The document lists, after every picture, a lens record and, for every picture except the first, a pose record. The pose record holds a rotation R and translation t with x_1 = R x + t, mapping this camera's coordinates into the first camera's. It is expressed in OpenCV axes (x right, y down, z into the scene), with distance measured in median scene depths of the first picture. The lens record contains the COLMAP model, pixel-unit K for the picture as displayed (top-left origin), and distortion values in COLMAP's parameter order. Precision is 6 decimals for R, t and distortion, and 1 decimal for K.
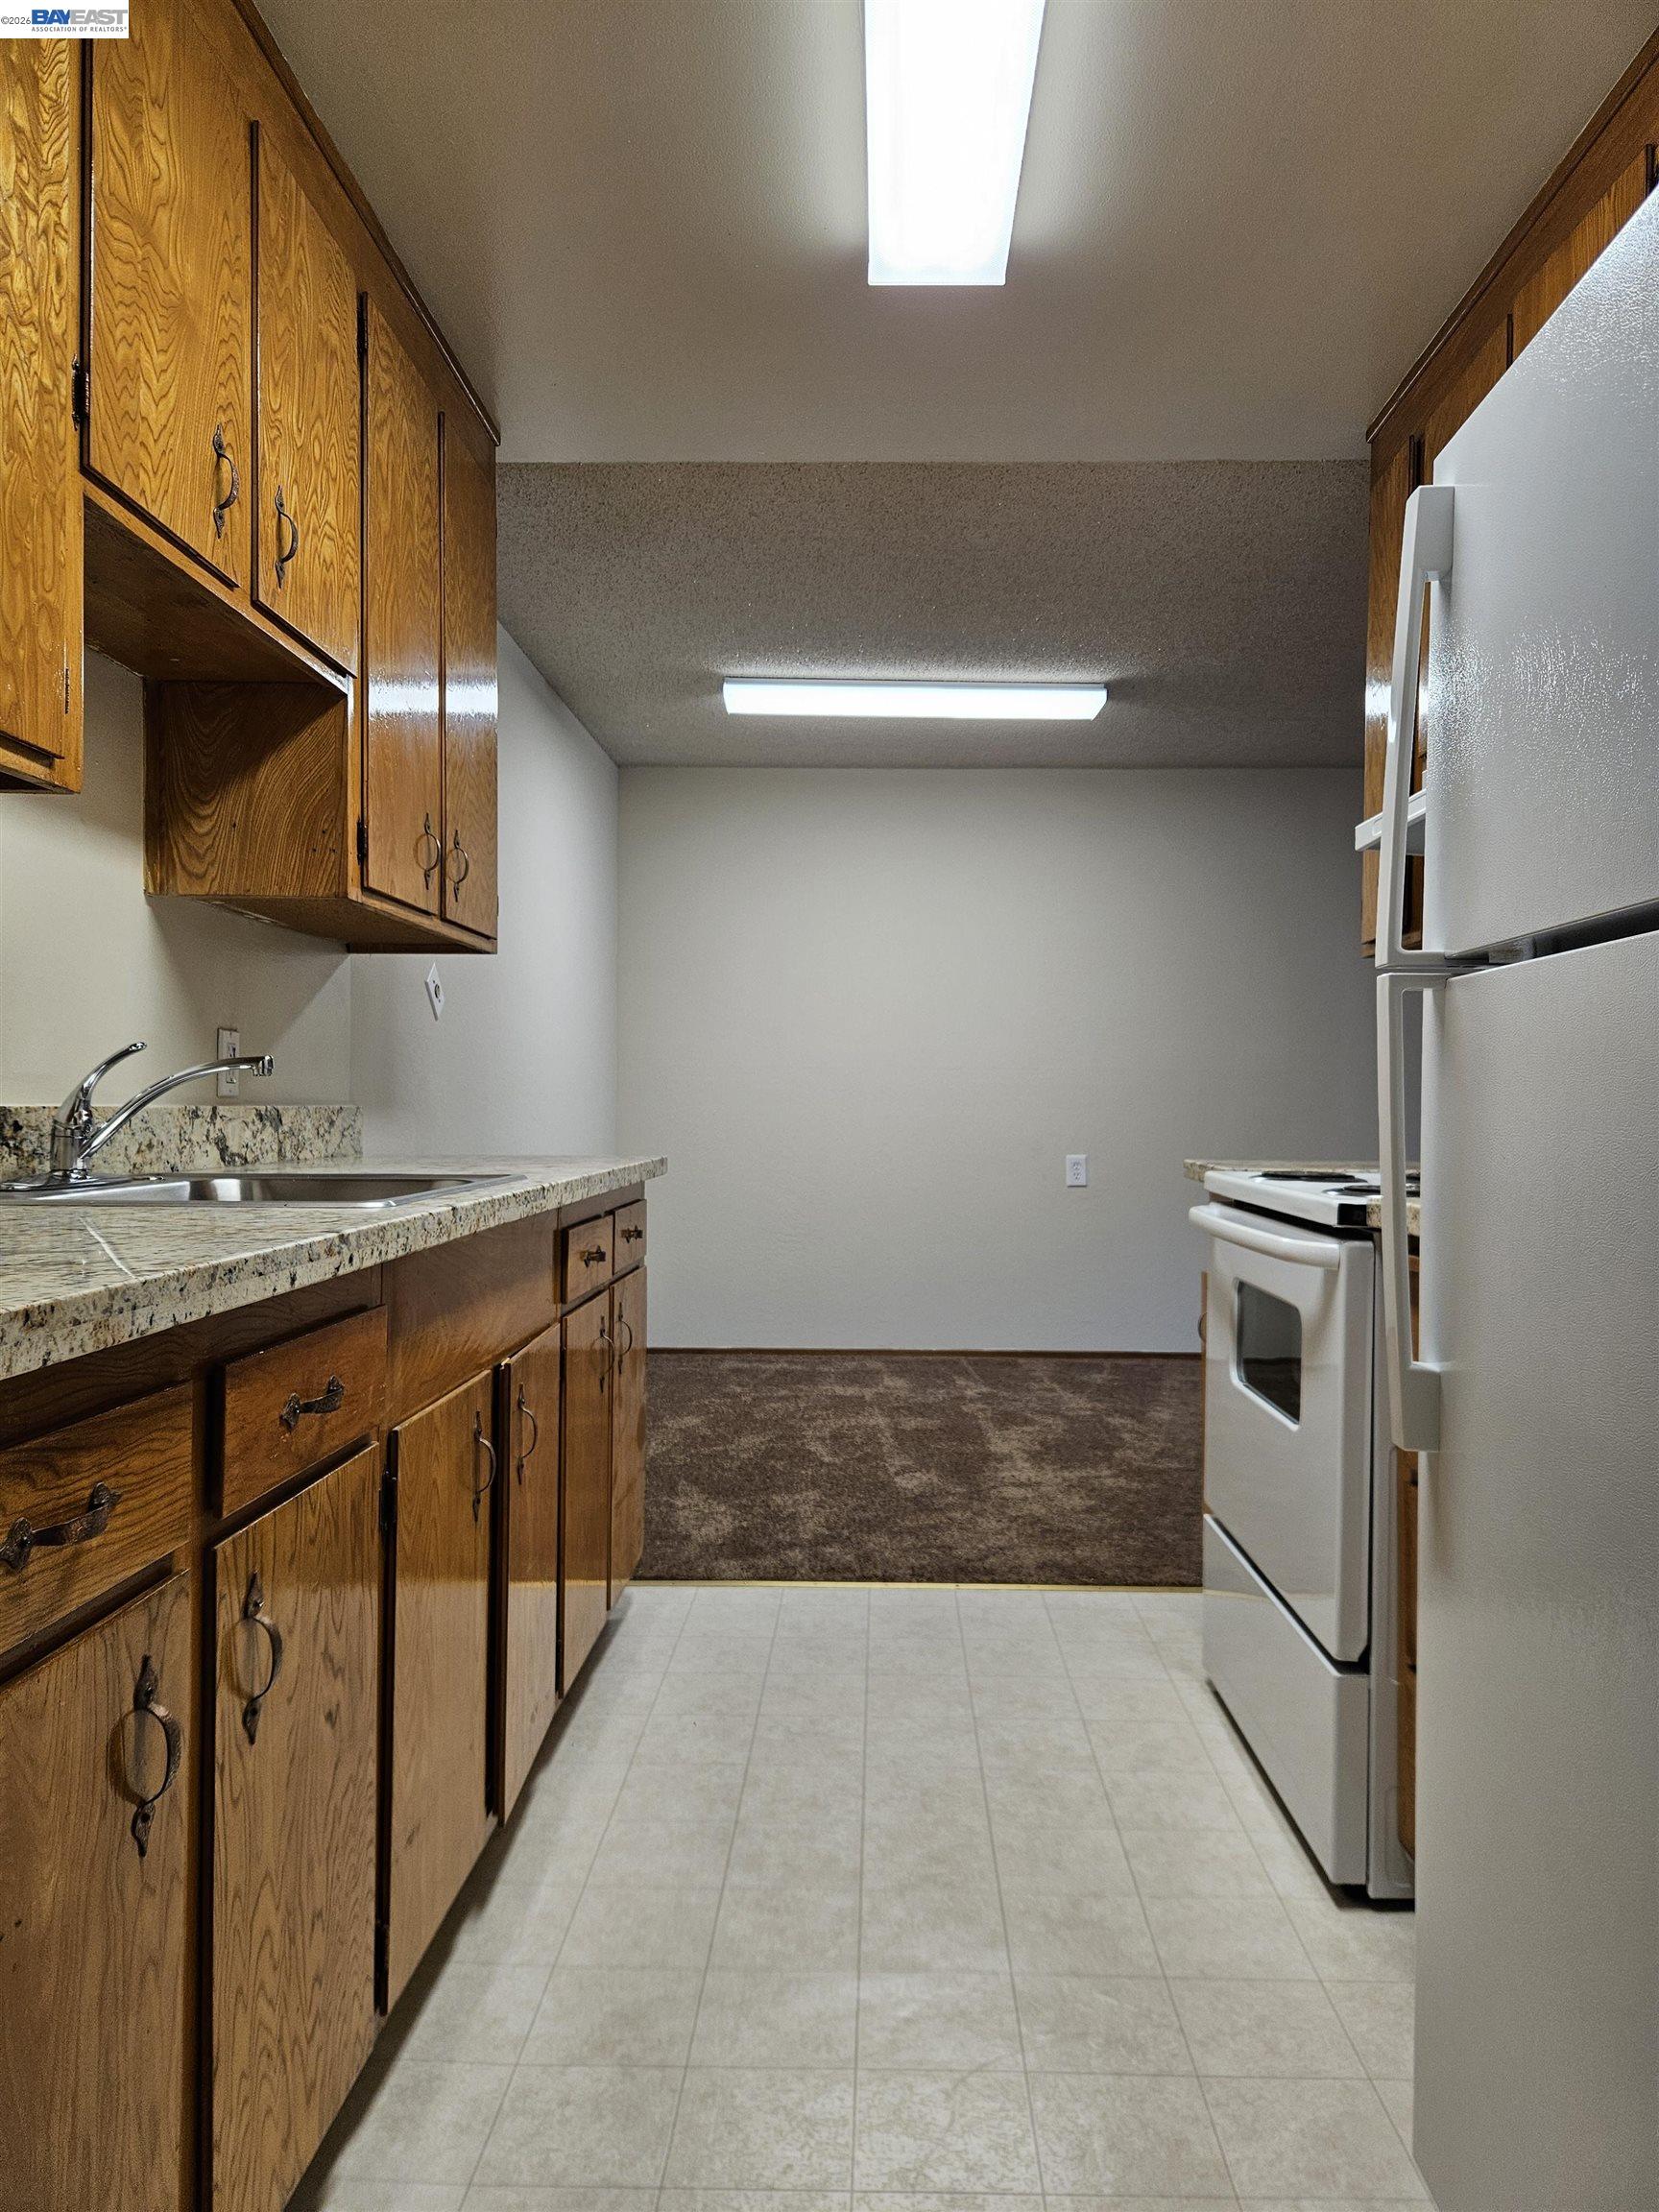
lens RADIAL K [[1485.6, 0, 831.3], [0, 1485.6, 1108.2], [0, 0, 1]] dist [-0.002799, -0.000199]
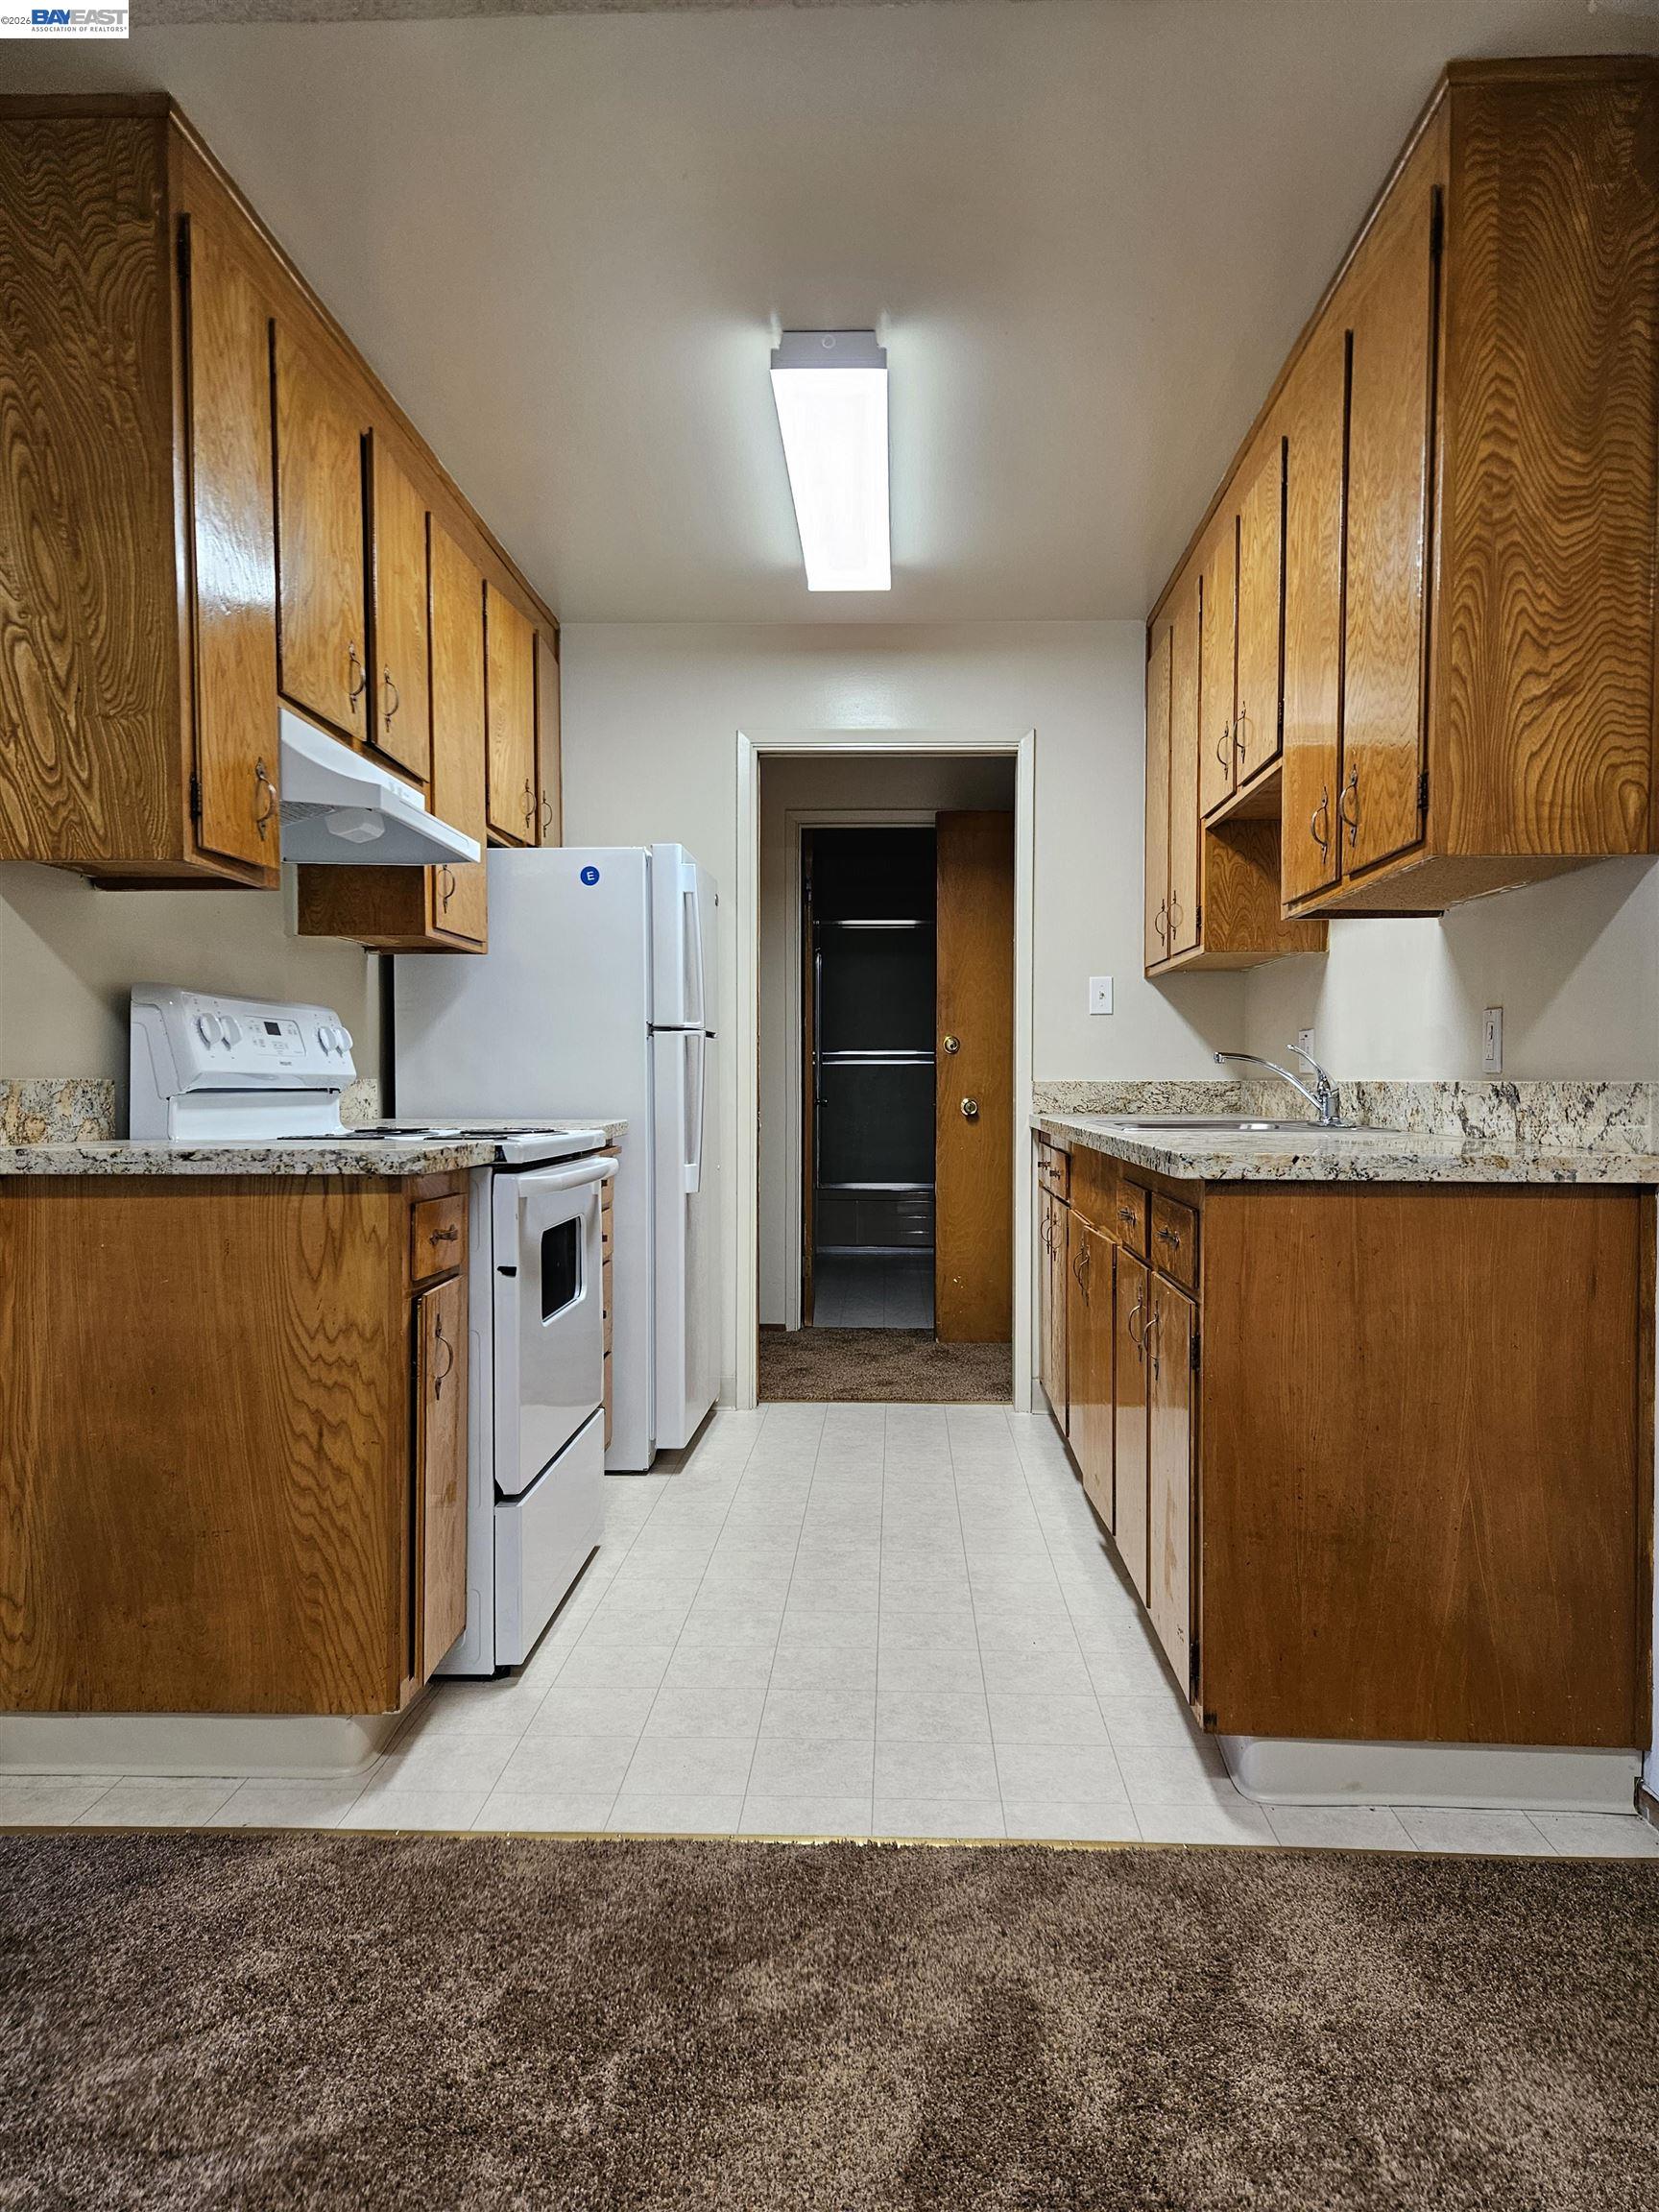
lens RADIAL K [[1485.6, 0, 832.0], [0, 1485.6, 1107.7], [0, 0, 1]] dist [-0.002799, -0.000199]
pose [[-0.999908, -0.009458, 0.009749, 0.050570], [-0.009256, 0.999745, 0.020589, -0.000483], [-0.009942, 0.020497, -0.999740, 2.090669]]
